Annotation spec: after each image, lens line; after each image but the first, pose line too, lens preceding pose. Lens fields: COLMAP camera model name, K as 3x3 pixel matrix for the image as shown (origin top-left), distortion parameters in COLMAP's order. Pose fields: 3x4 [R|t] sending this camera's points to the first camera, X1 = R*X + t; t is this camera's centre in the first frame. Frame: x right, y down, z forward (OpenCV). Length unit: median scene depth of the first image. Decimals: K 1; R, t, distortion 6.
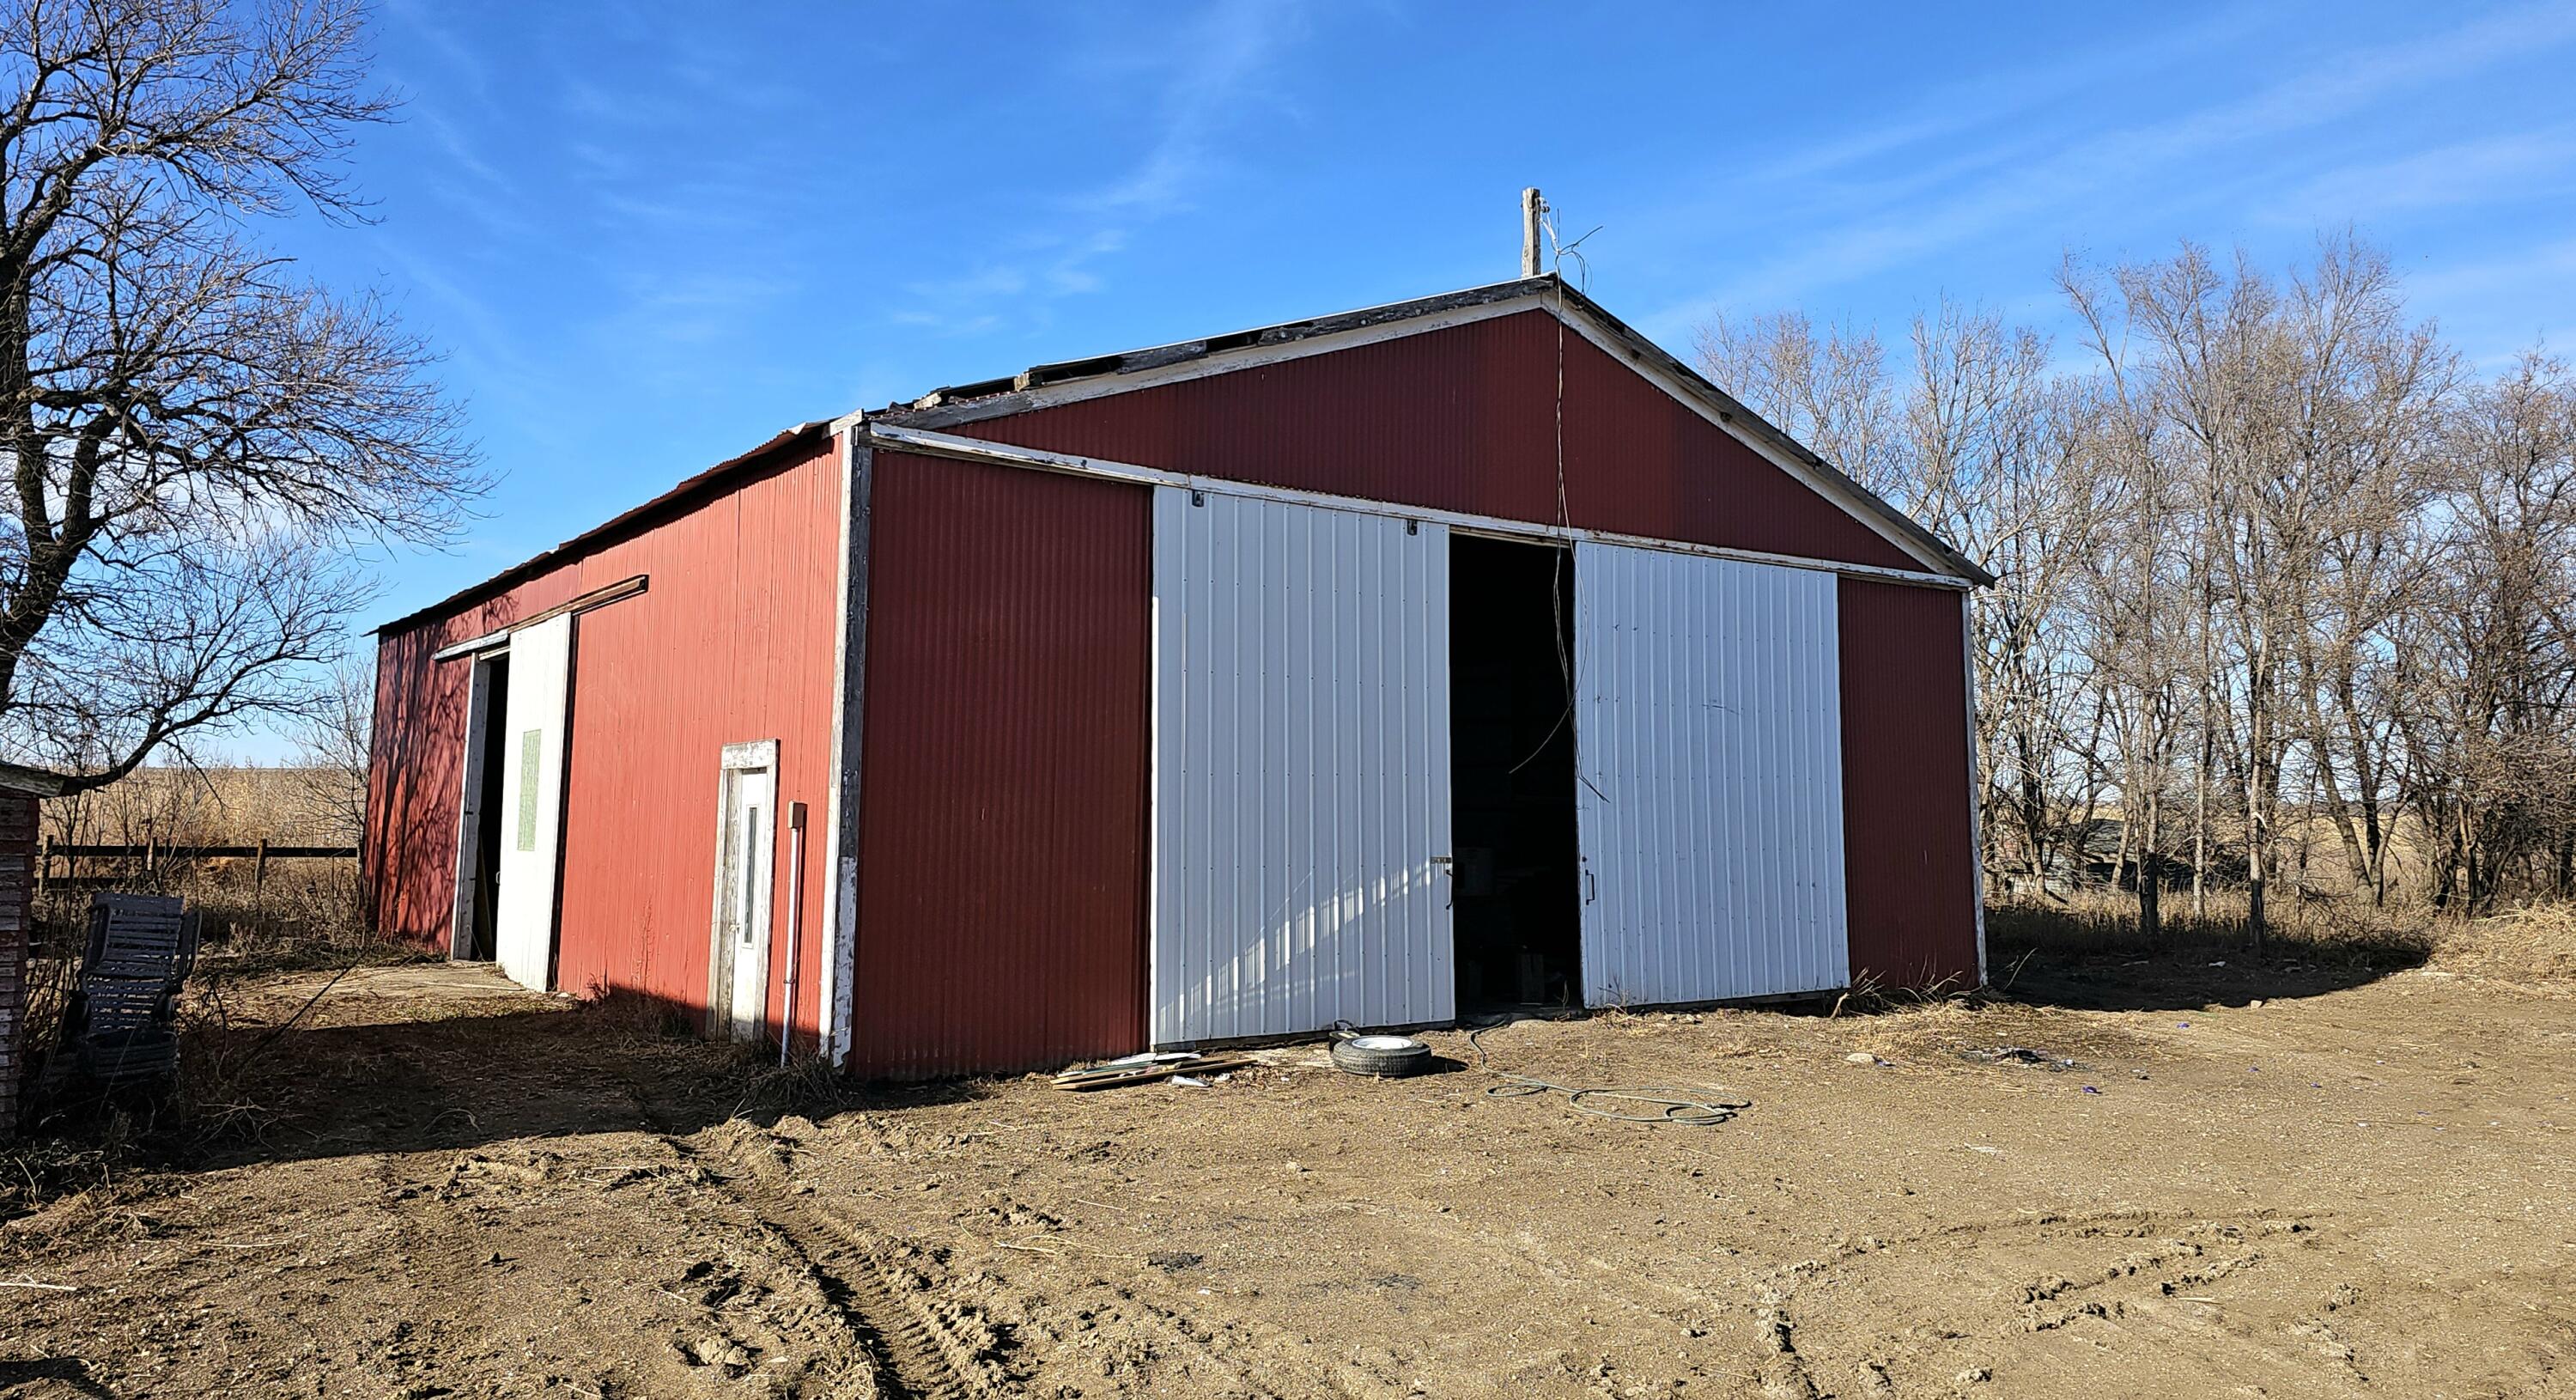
lens RADIAL K [[1748.8, 0, 1291.7], [0, 1748.8, 697.2], [0, 0, 1]] dist [0.028627, 0.000469]
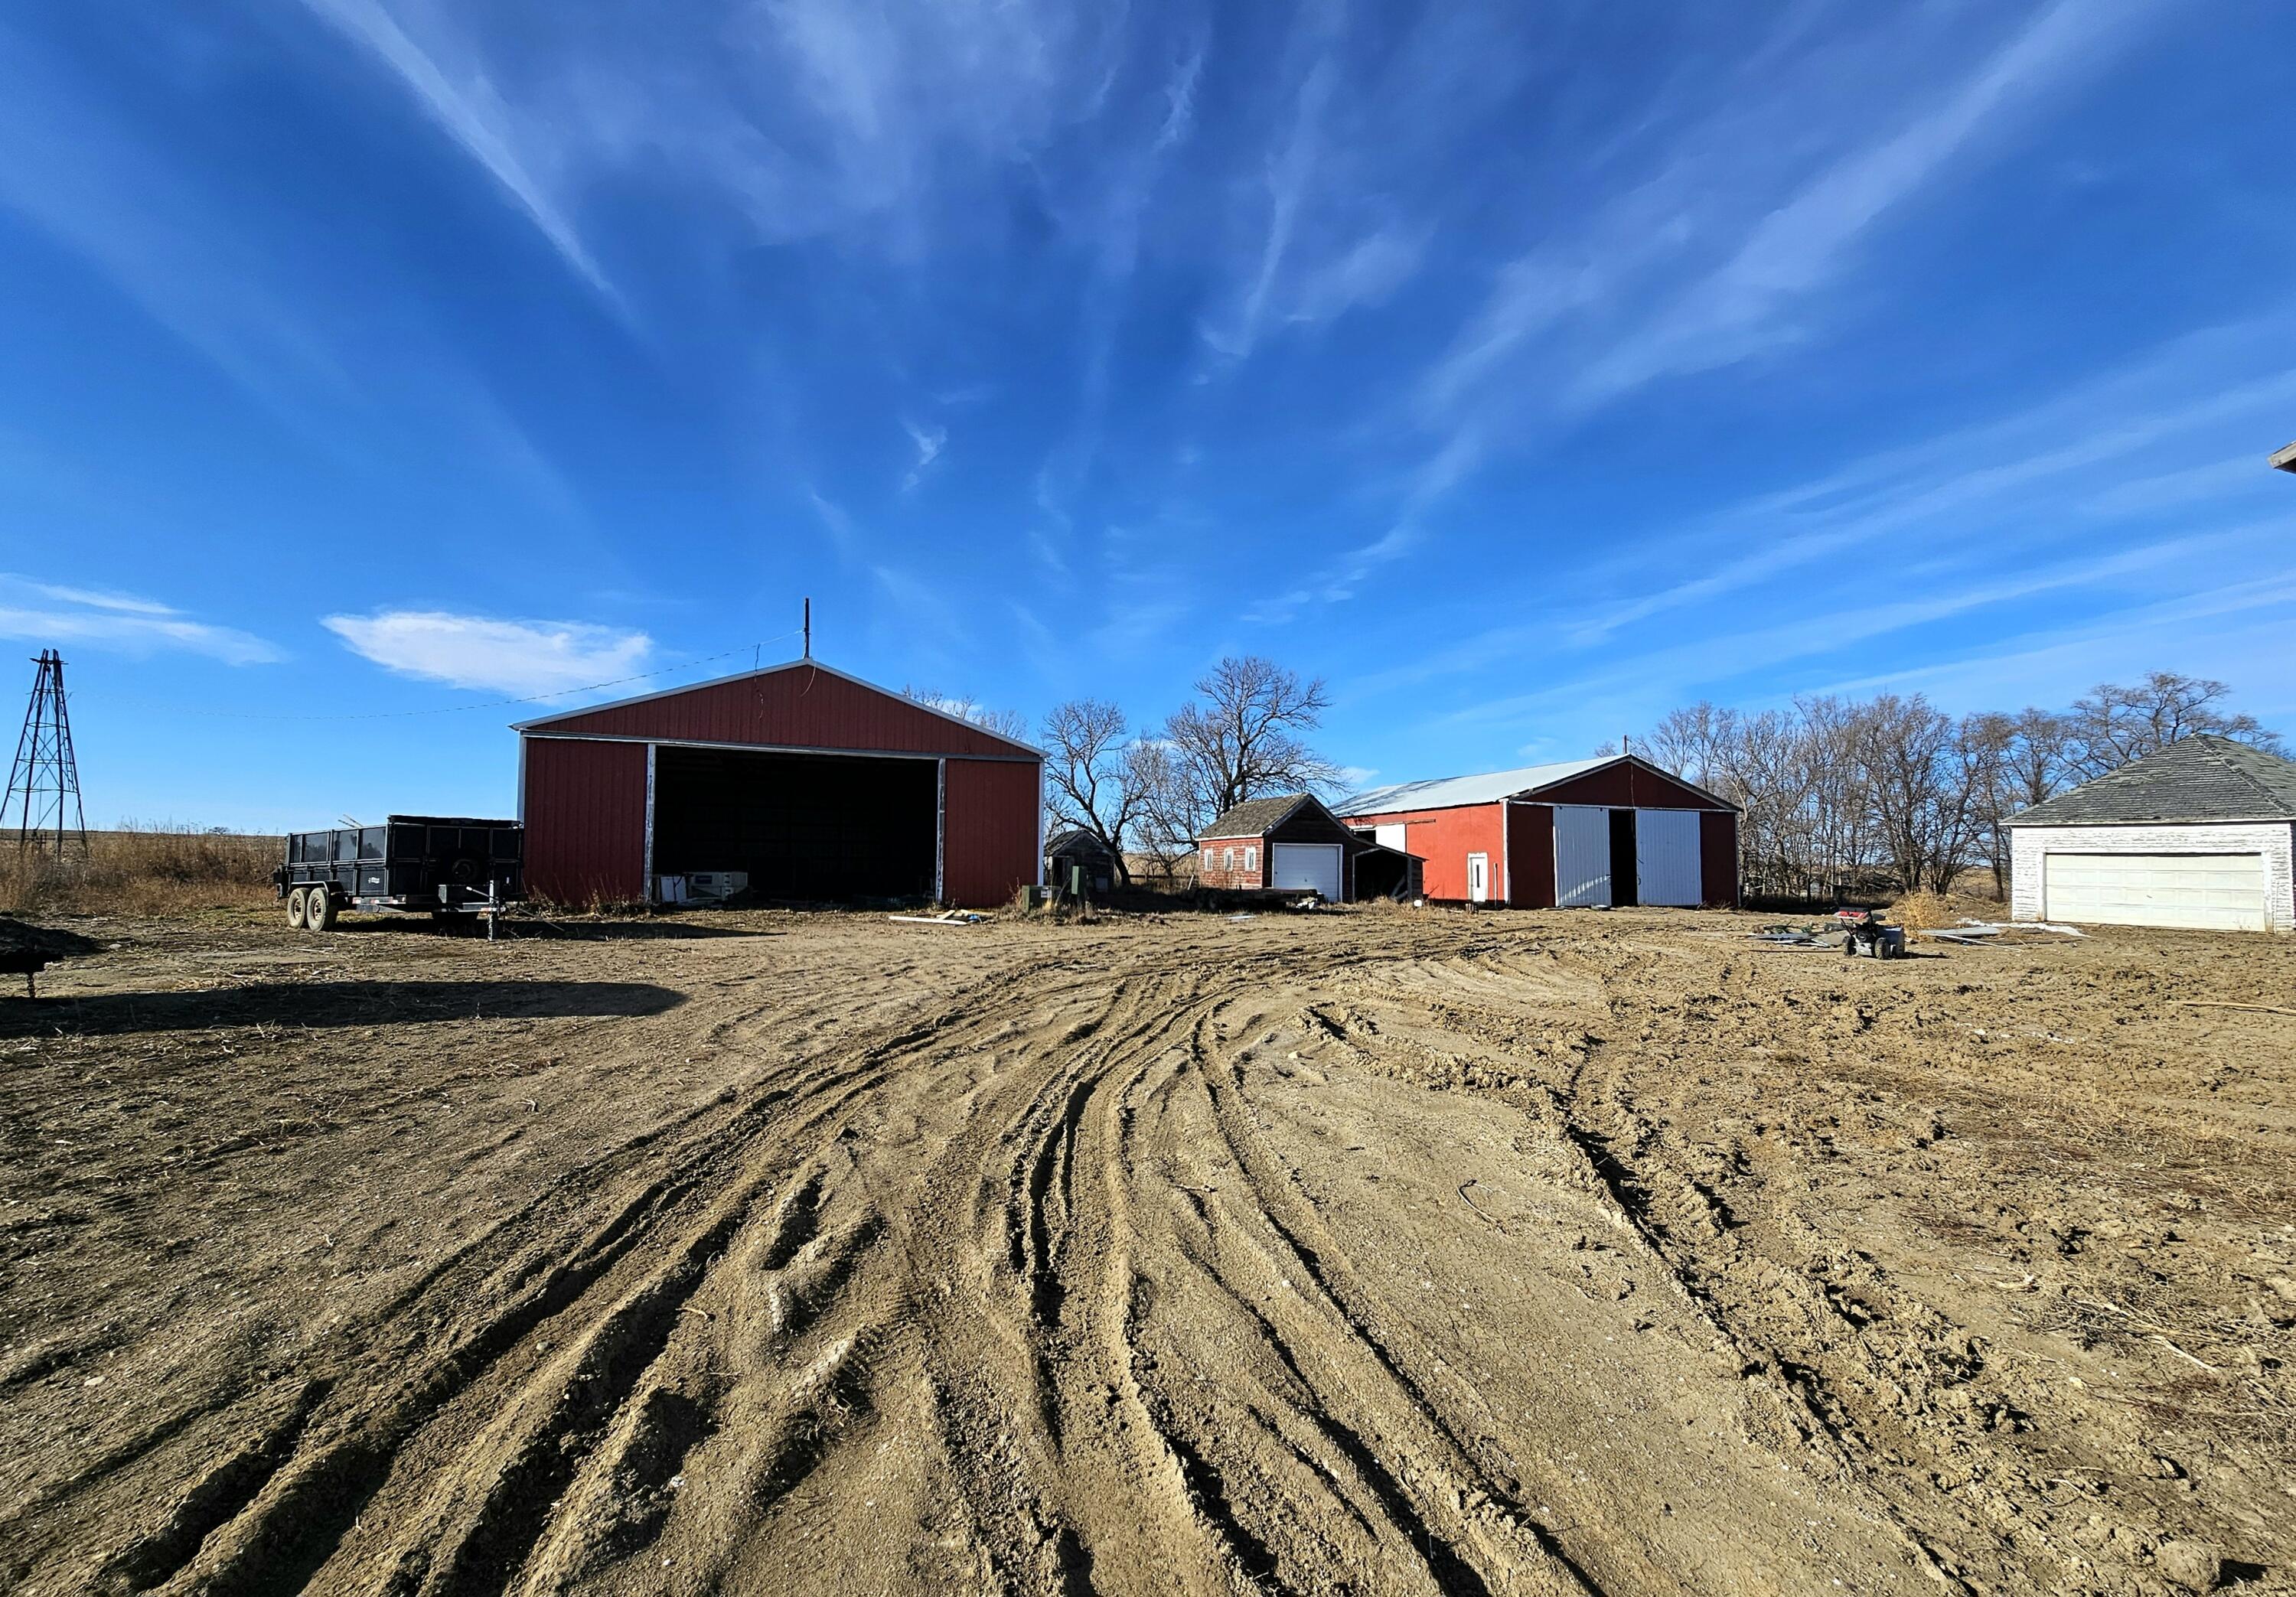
lens RADIAL K [[1036.5, 0, 1165.7], [0, 1036.5, 804.3], [0, 0, 1]] dist [-0.001921, 0.001002]
pose [[0.966780, -0.017132, -0.255037, -0.354908], [0.015957, 0.999850, -0.006676, -0.103141], [0.255113, 0.002384, 0.966908, -2.051601]]
